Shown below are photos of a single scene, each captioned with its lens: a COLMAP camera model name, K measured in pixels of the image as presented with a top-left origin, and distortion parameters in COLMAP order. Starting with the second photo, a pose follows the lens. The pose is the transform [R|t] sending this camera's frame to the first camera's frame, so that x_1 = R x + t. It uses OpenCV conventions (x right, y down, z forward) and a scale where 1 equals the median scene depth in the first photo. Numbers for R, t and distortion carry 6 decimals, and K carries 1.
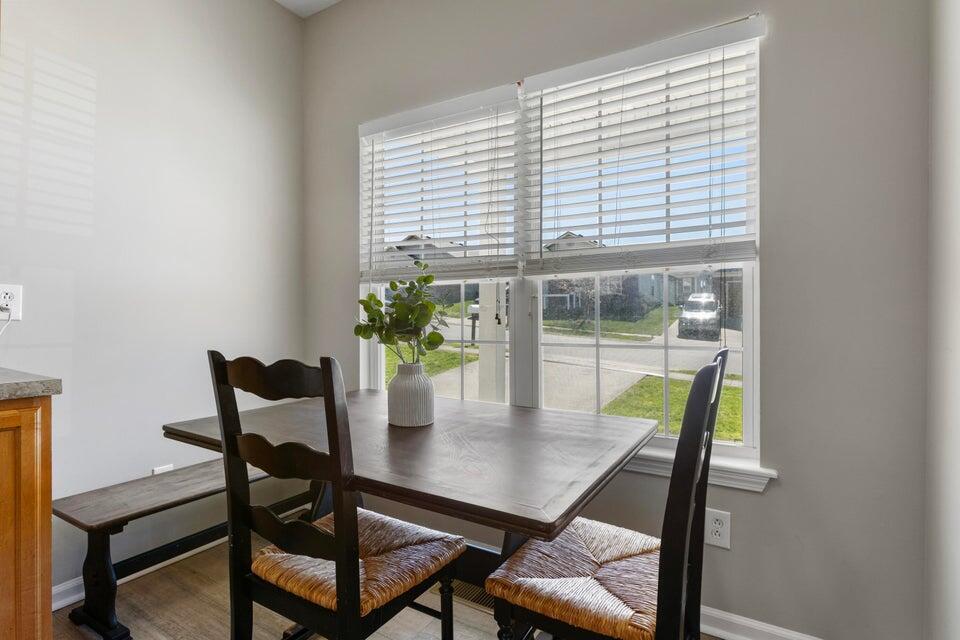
lens RADIAL K [[492.3, 0, 474.5], [0, 492.3, 319.1], [0, 0, 1]] dist [-0.000871, 0.000105]
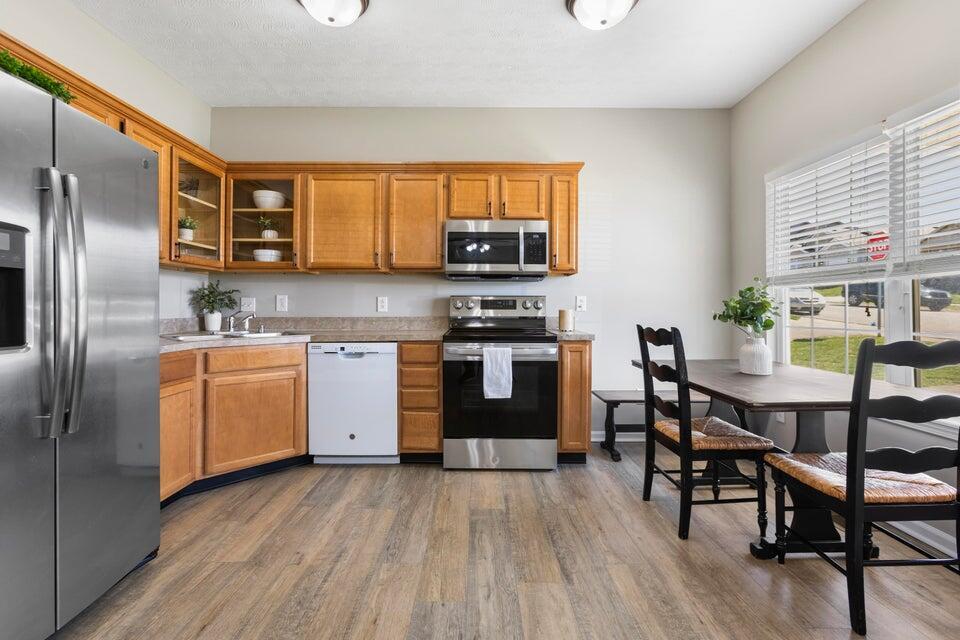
lens RADIAL K [[432.1, 0, 478.5], [0, 432.1, 318.1], [0, 0, 1]] dist [-0.014052, -0.000080]
pose [[0.530972, 0.014496, -0.847265, 0.608555], [-0.003093, 0.999880, 0.015169, 0.002066], [0.847384, -0.005433, 0.530953, -0.568633]]
